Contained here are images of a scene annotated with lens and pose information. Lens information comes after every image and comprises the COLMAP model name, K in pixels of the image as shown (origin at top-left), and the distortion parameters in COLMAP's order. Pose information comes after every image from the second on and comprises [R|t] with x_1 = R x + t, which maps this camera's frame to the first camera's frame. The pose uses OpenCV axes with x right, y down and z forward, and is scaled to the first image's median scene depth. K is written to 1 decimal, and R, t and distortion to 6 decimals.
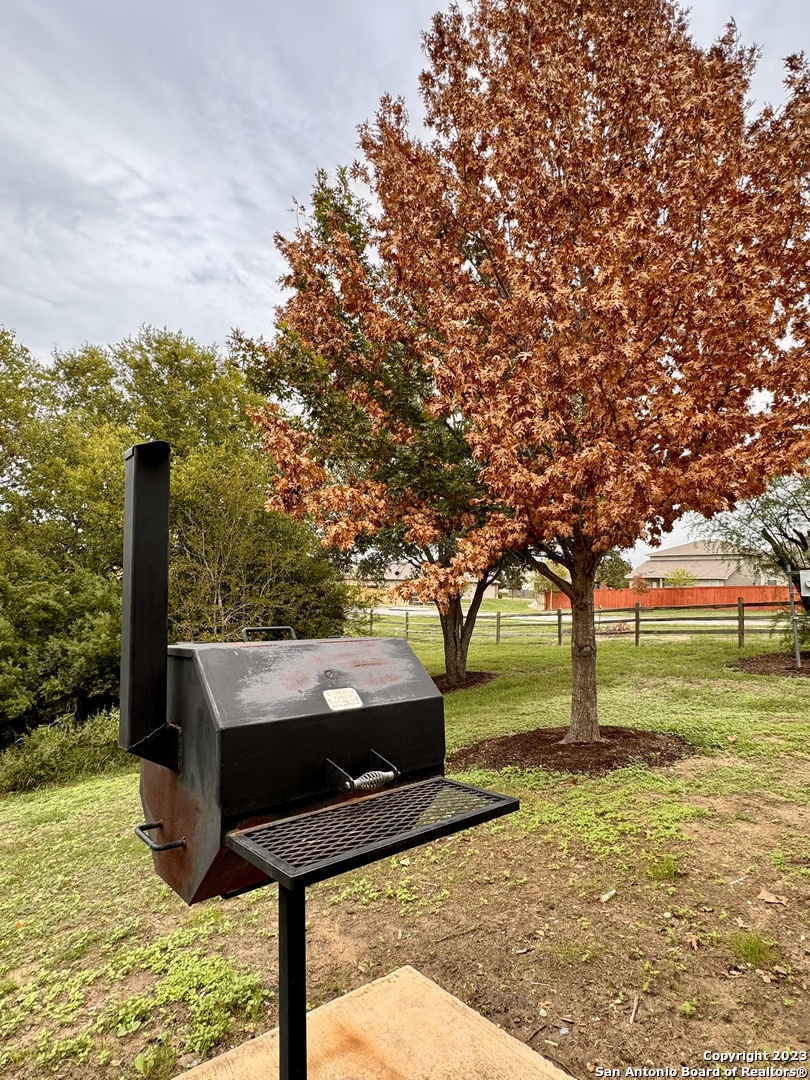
lens RADIAL K [[575.2, 0, 405.0], [0, 575.2, 540.0], [0, 0, 1]] dist [-0.001259, -0.000349]
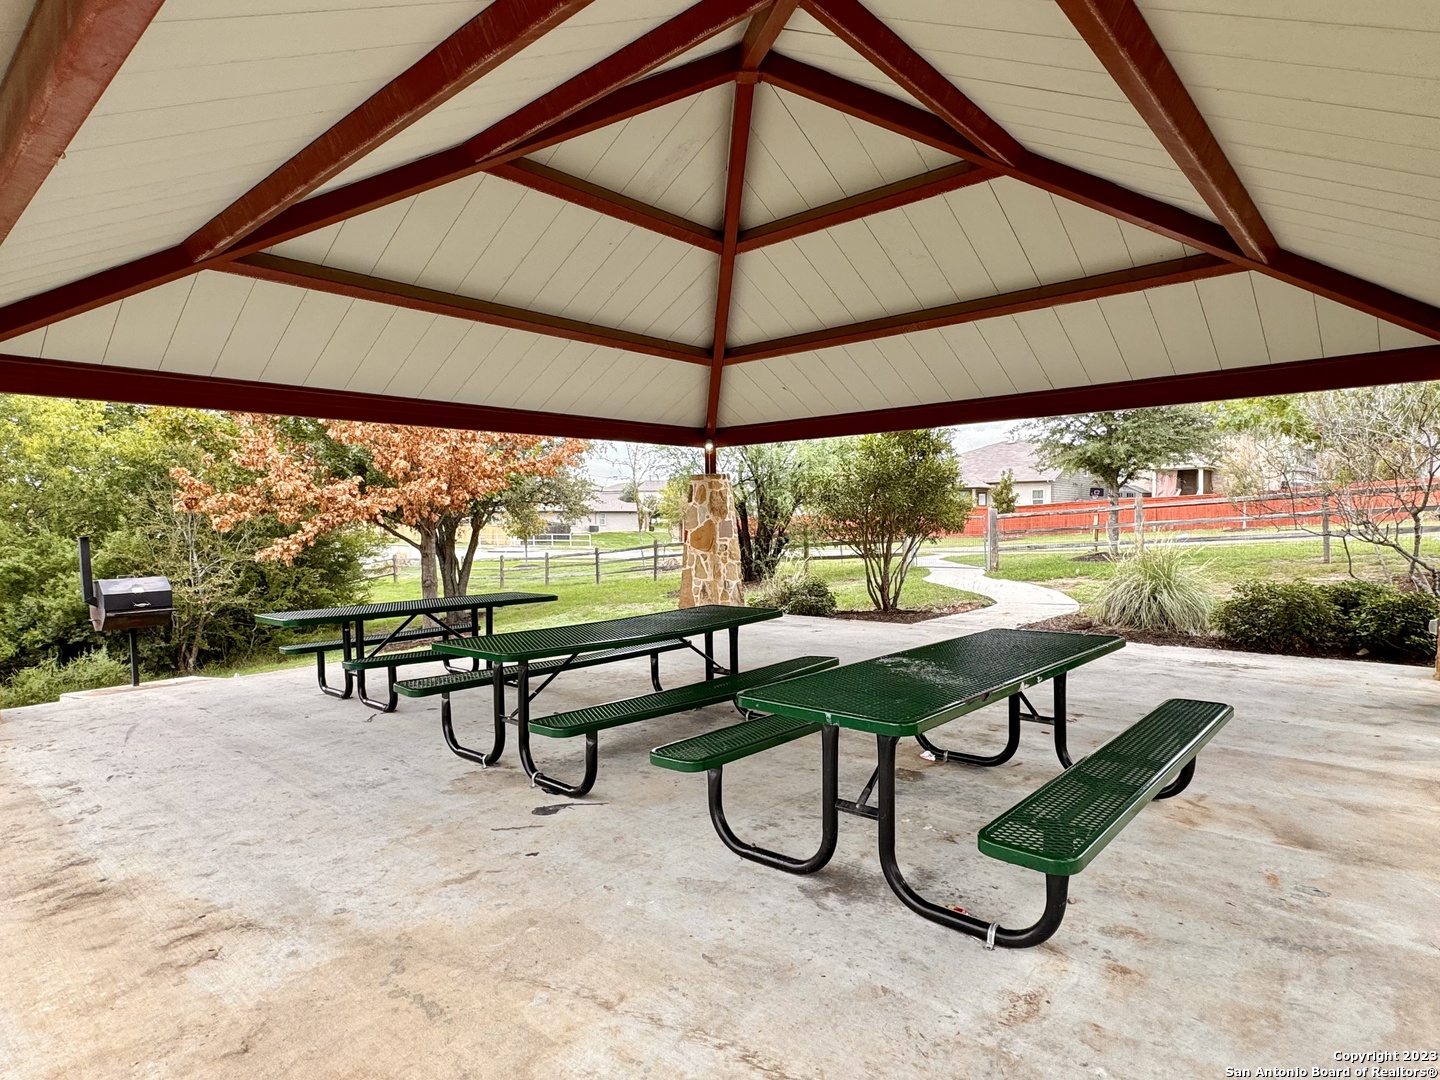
lens RADIAL K [[814.1, 0, 720.0], [0, 814.1, 540.0], [0, 0, 1]] dist [0.002490, -0.001872]
pose [[0.981399, -0.035745, 0.188624, 0.439691], [0.014069, 0.993263, 0.115026, -0.108330], [-0.191464, -0.110233, 0.975290, -0.837364]]
